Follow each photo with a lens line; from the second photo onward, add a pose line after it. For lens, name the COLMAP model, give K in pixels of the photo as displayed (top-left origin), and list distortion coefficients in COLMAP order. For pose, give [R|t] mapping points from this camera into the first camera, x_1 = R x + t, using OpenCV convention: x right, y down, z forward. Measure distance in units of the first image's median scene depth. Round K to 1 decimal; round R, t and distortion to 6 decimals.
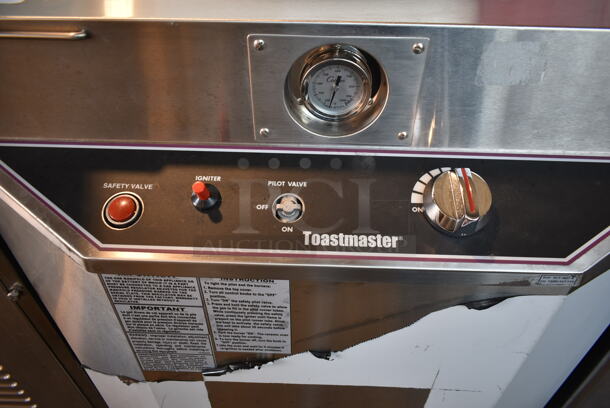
lens RADIAL K [[459.9, 0, 305.0], [0, 459.9, 204.0], [0, 0, 1]] dist [-0.037590, 0.031460]
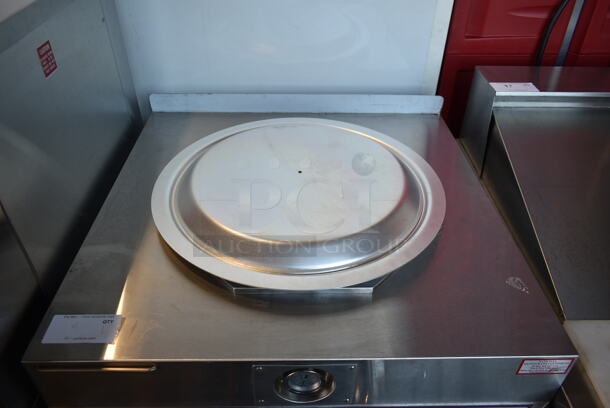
lens RADIAL K [[454.8, 0, 305.0], [0, 454.8, 204.0], [0, 0, 1]] dist [-0.024526, 0.001151]
pose [[0.997792, -0.025289, 0.061407, -0.014970], [0.030611, 0.995708, -0.087342, -0.719771], [-0.058935, 0.089029, 0.994284, -0.661169]]
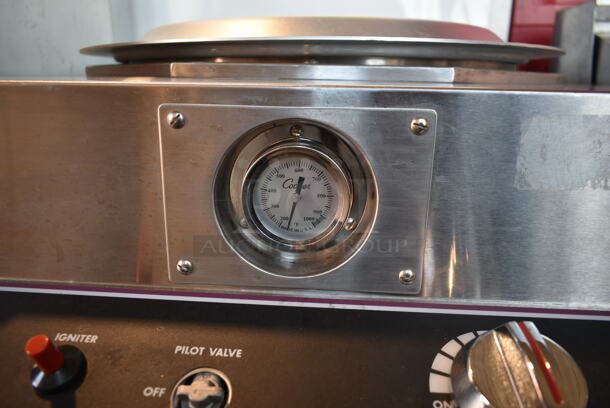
lens RADIAL K [[459.9, 0, 305.0], [0, 459.9, 204.0], [0, 0, 1]] dist [-0.037590, 0.031460]
pose [[0.999519, 0.018391, -0.024966, 0.092303], [-0.027632, 0.893598, -0.448016, 0.043591], [0.014070, 0.448491, 0.893677, 0.412875]]
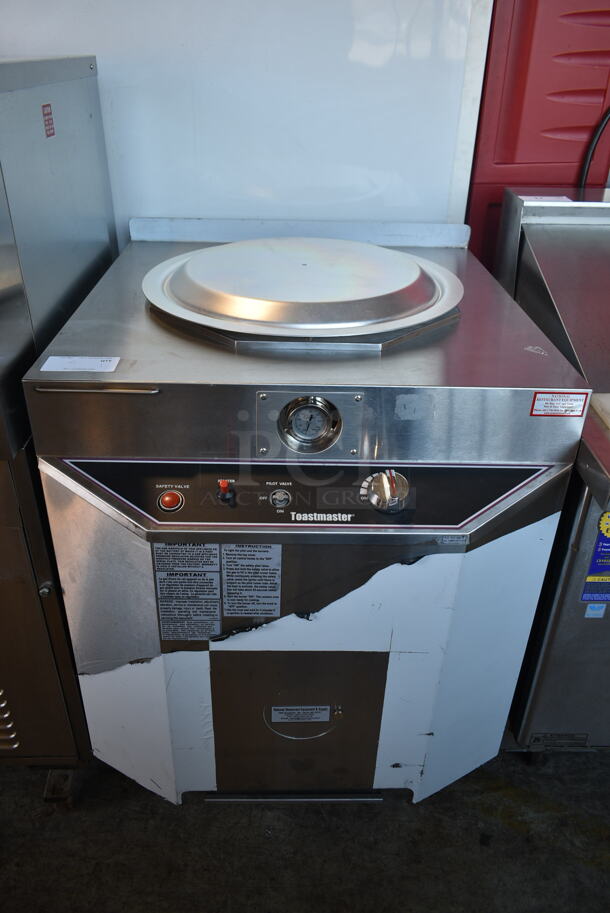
lens RADIAL K [[688.3, 0, 305.0], [0, 688.3, 456.5], [0, 0, 1]] dist [-0.037590, 0.031460]
pose [[0.997845, -0.009792, 0.064884, -0.099244], [0.022793, 0.978957, -0.202792, 0.331818], [-0.061533, 0.203833, 0.977070, -1.246081]]
